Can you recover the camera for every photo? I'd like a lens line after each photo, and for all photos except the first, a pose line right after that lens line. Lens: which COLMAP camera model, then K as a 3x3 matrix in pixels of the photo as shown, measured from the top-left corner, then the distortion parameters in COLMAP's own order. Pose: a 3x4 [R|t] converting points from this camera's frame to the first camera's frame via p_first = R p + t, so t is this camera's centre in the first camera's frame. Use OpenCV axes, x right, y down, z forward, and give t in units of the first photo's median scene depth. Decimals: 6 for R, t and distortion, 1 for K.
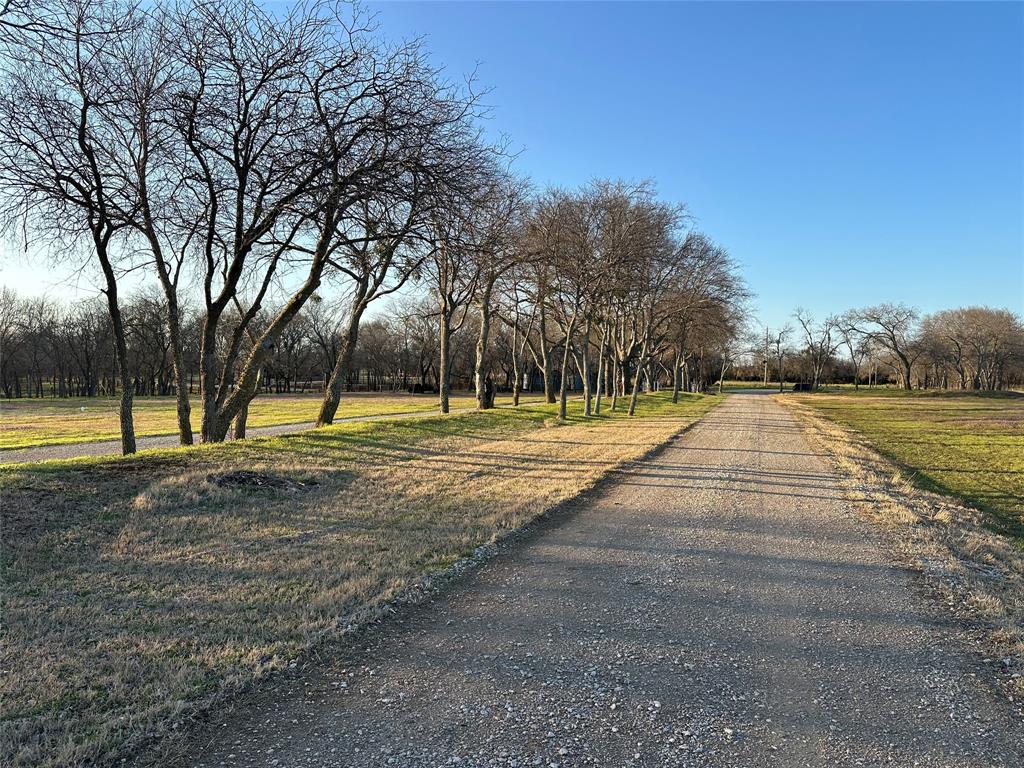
lens RADIAL K [[706.5, 0, 512.0], [0, 706.5, 384.0], [0, 0, 1]] dist [-0.001989, -0.008546]
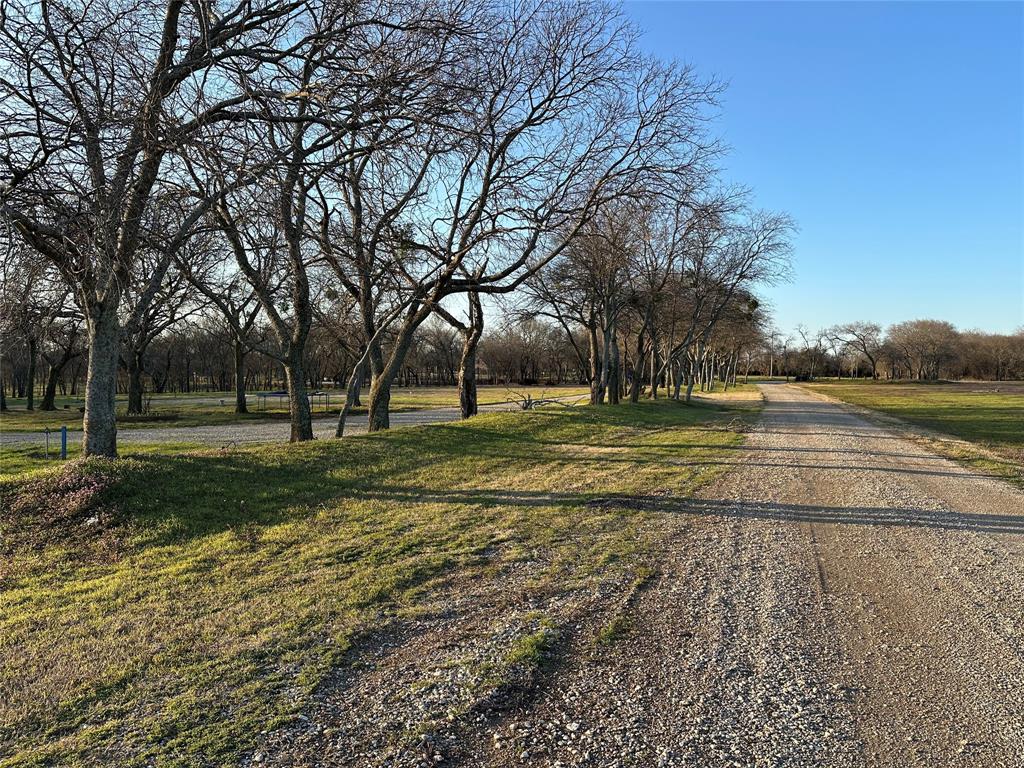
lens RADIAL K [[700.1, 0, 511.3], [0, 700.1, 397.8], [0, 0, 1]] dist [0.016510, -0.055800]
pose [[0.999933, -0.010082, 0.005651, -1.258537], [0.009943, 0.999660, 0.024103, 0.020463], [-0.005892, -0.024046, 0.999693, -2.828339]]
